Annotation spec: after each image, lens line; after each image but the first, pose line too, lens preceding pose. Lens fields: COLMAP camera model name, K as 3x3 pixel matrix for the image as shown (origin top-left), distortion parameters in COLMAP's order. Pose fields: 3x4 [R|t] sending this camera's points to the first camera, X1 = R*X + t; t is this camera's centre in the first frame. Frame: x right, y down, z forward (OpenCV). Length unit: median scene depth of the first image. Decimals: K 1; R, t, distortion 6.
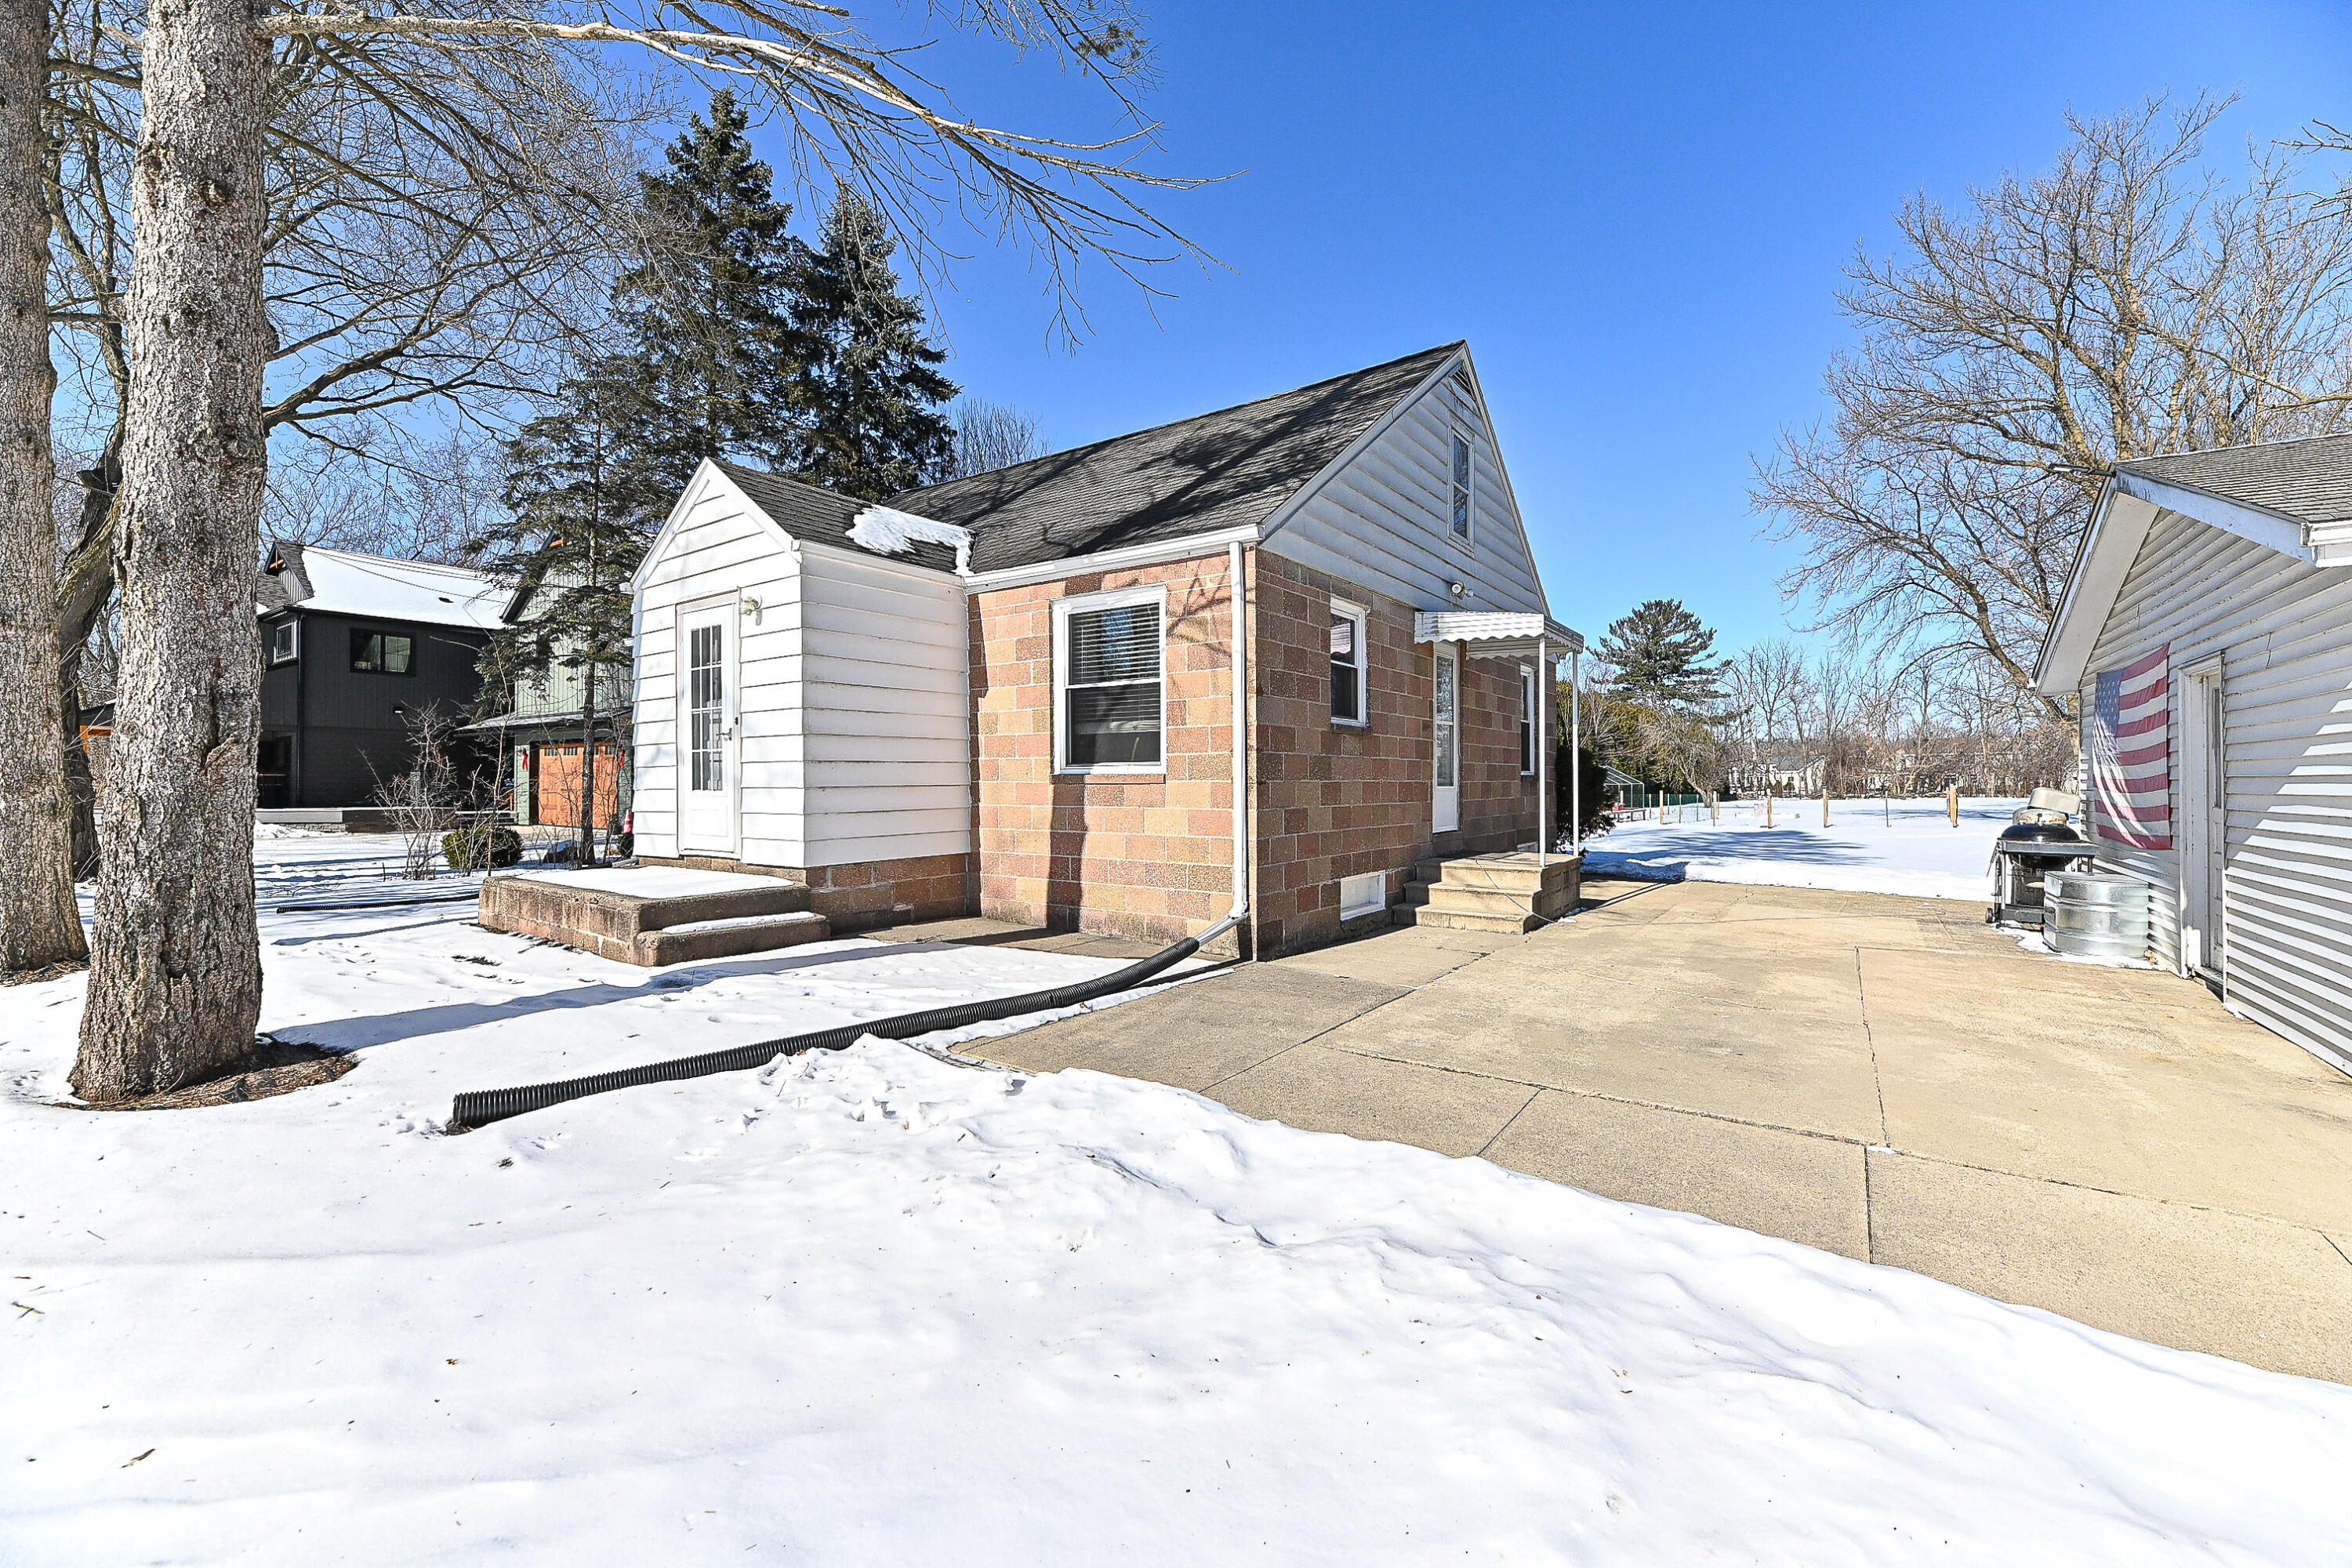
lens RADIAL K [[952.4, 0, 1187.6], [0, 952.4, 766.4], [0, 0, 1]] dist [-0.002483, -0.001450]
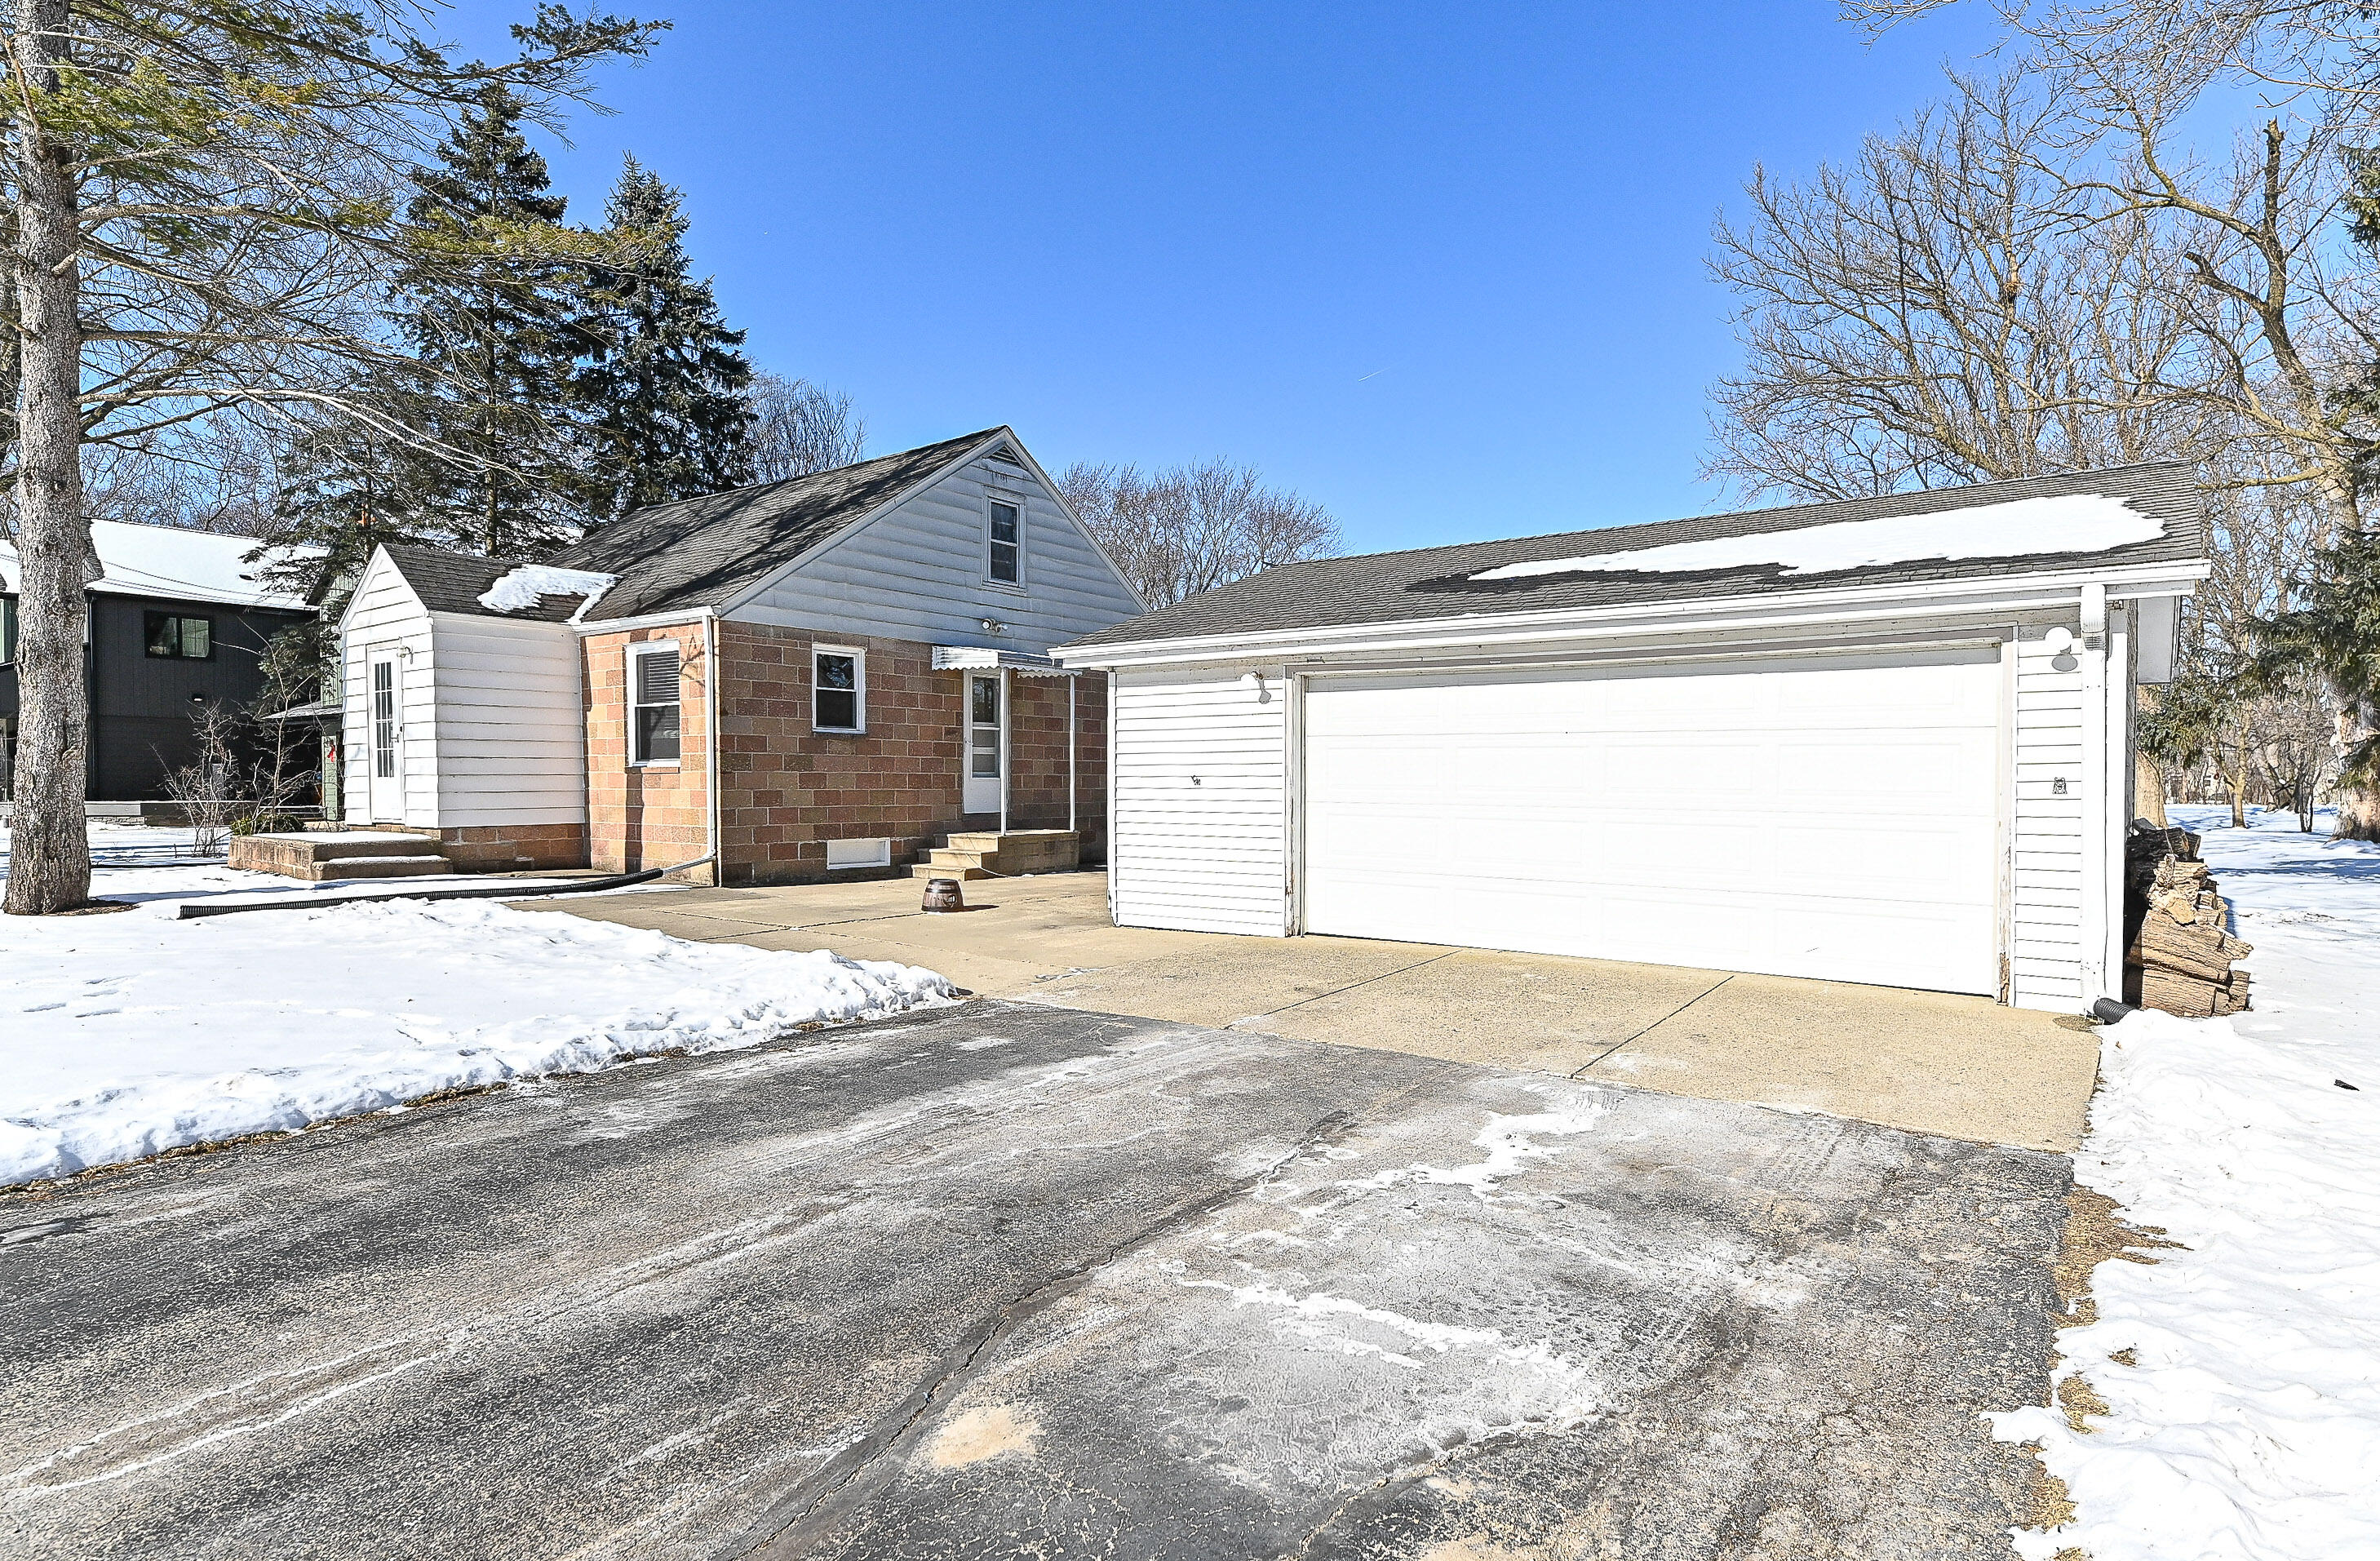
lens RADIAL K [[1251.1, 0, 1241.1], [0, 1251.1, 810.4], [0, 0, 1]] dist [0.002126, -0.000584]
pose [[0.999953, 0.004024, -0.008811, 0.777570], [-0.003676, 0.999223, 0.039242, -0.003149], [0.008962, -0.039208, 0.999191, -0.851628]]
